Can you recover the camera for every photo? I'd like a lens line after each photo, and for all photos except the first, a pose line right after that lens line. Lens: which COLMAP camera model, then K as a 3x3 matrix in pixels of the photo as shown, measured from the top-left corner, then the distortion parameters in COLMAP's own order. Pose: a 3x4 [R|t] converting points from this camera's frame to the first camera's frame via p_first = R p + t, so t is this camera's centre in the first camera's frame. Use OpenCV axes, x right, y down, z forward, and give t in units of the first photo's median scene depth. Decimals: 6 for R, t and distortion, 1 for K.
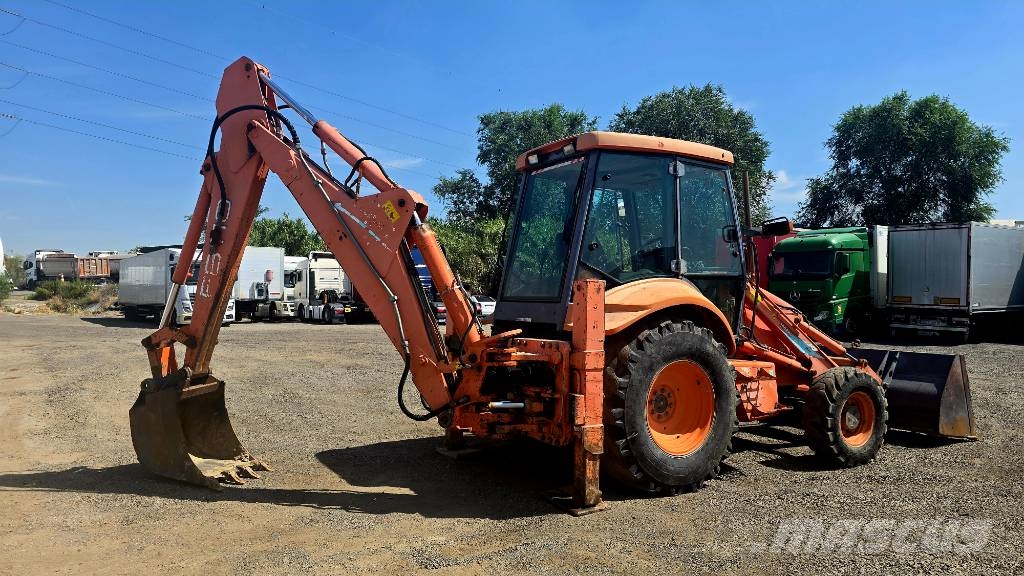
lens RADIAL K [[683.4, 0, 513.6], [0, 683.4, 278.0], [0, 0, 1]] dist [0.096502, -0.110012]
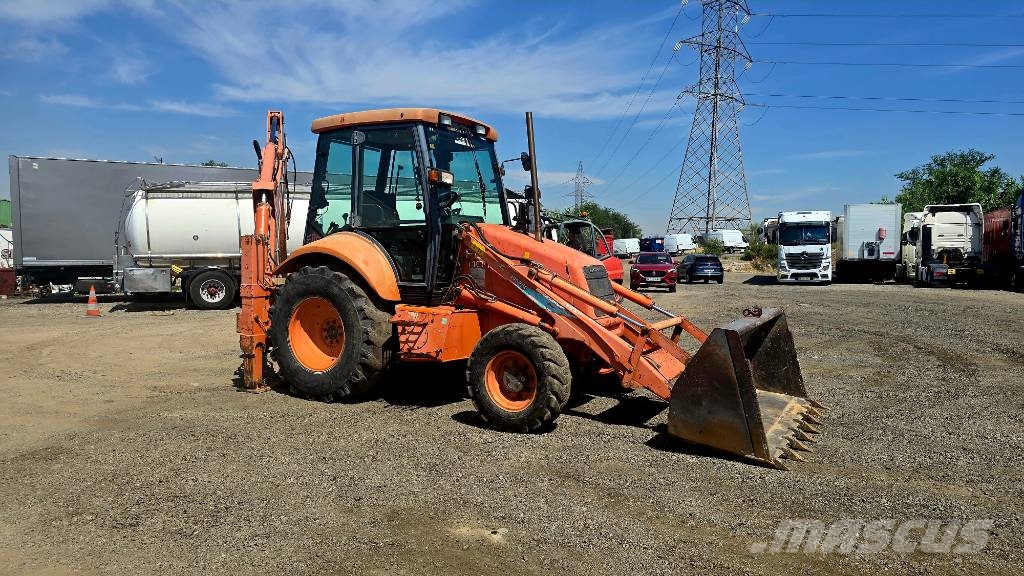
lens RADIAL K [[683.4, 0, 513.6], [0, 683.4, 278.0], [0, 0, 1]] dist [0.096502, -0.110012]
pose [[0.498523, 0.024571, -0.866528, 1.444898], [0.022844, 0.998879, 0.041466, 0.037996], [0.866576, -0.040467, 0.497402, 0.653937]]
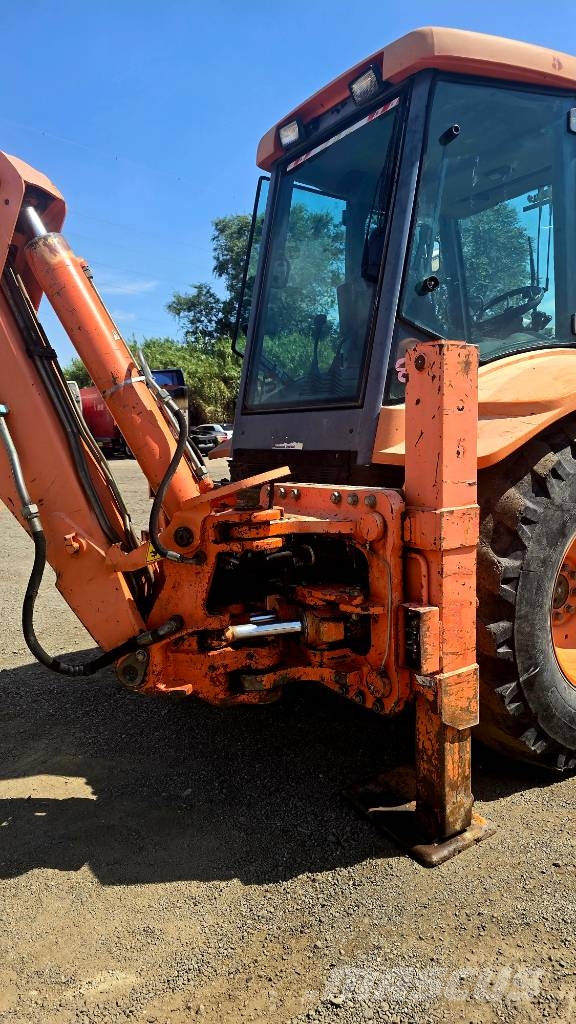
lens RADIAL K [[683.4, 0, 296.7], [0, 683.4, 509.8], [0, 0, 1]] dist [0.096502, -0.110012]
pose [[0.997617, -0.053156, 0.043976, -0.004317], [0.045900, 0.987297, 0.152113, 0.031125], [-0.051503, -0.149732, 0.987384, 0.490986]]
